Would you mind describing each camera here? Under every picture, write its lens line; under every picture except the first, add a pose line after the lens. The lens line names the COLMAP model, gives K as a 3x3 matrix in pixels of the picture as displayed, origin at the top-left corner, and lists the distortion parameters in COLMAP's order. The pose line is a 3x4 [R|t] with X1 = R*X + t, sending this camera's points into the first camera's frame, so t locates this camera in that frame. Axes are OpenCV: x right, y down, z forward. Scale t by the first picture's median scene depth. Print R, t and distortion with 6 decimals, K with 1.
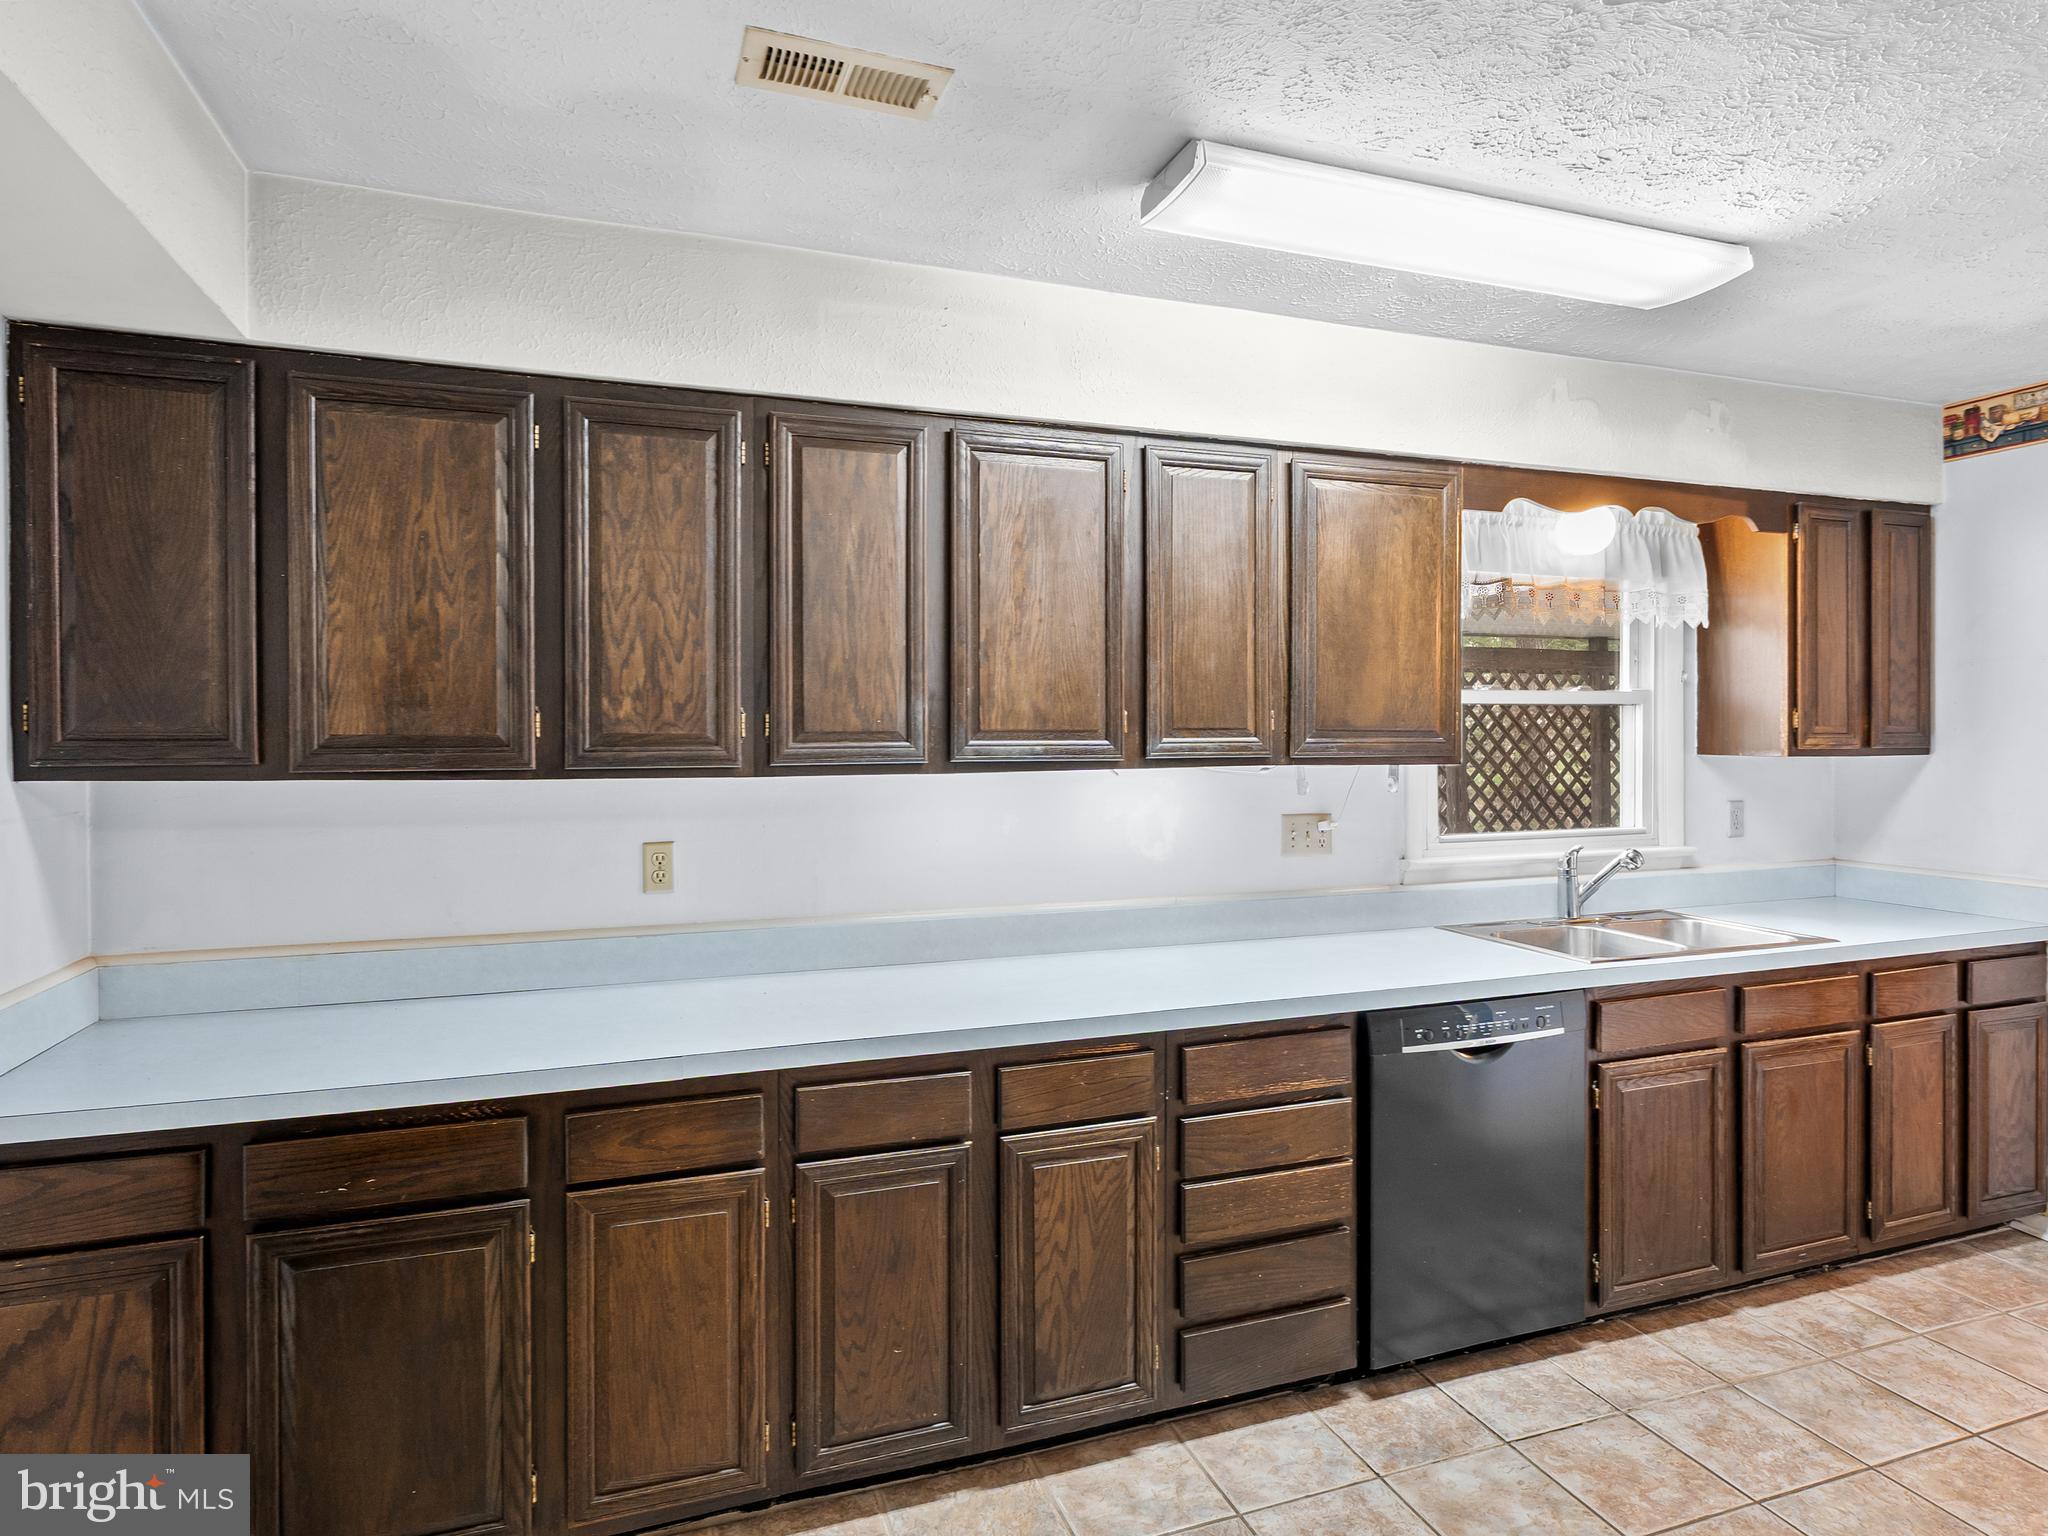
lens RADIAL K [[1157.5, 0, 1028.0], [0, 1157.5, 764.3], [0, 0, 1]] dist [-0.002238, 0.002023]
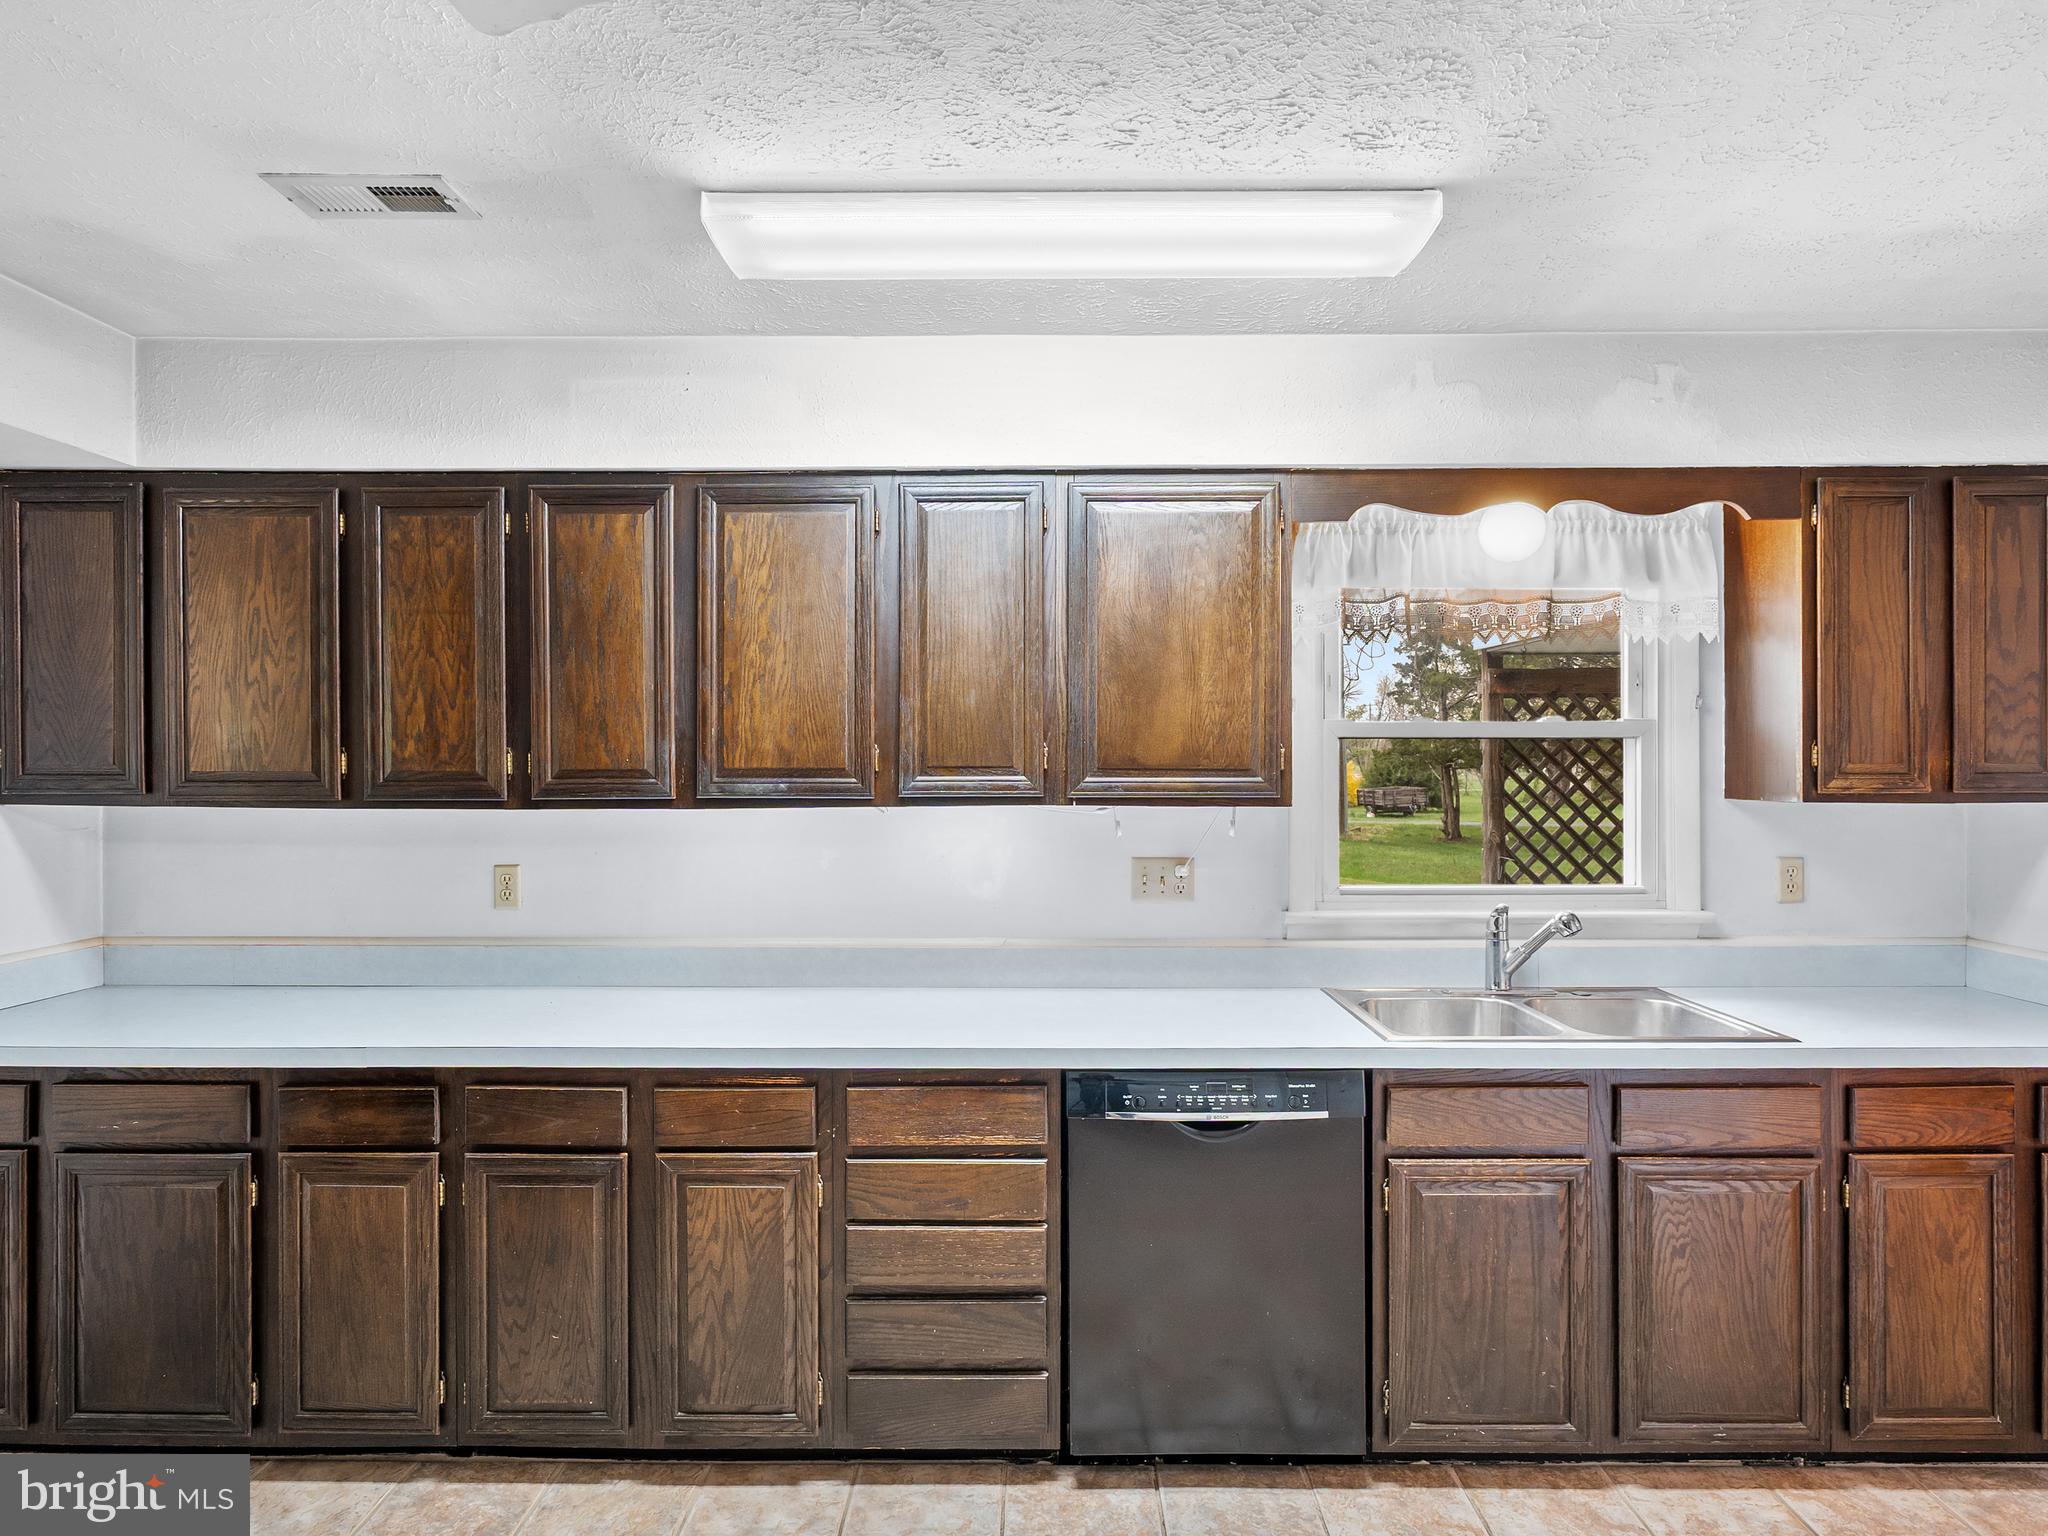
lens RADIAL K [[1150.3, 0, 1024.6], [0, 1150.3, 789.5], [0, 0, 1]] dist [-0.001456, 0.000838]
pose [[0.937292, 0.008923, -0.348432, 0.576782], [-0.011050, 0.999930, -0.004118, -0.008721], [0.348371, 0.007710, 0.937325, 0.113011]]
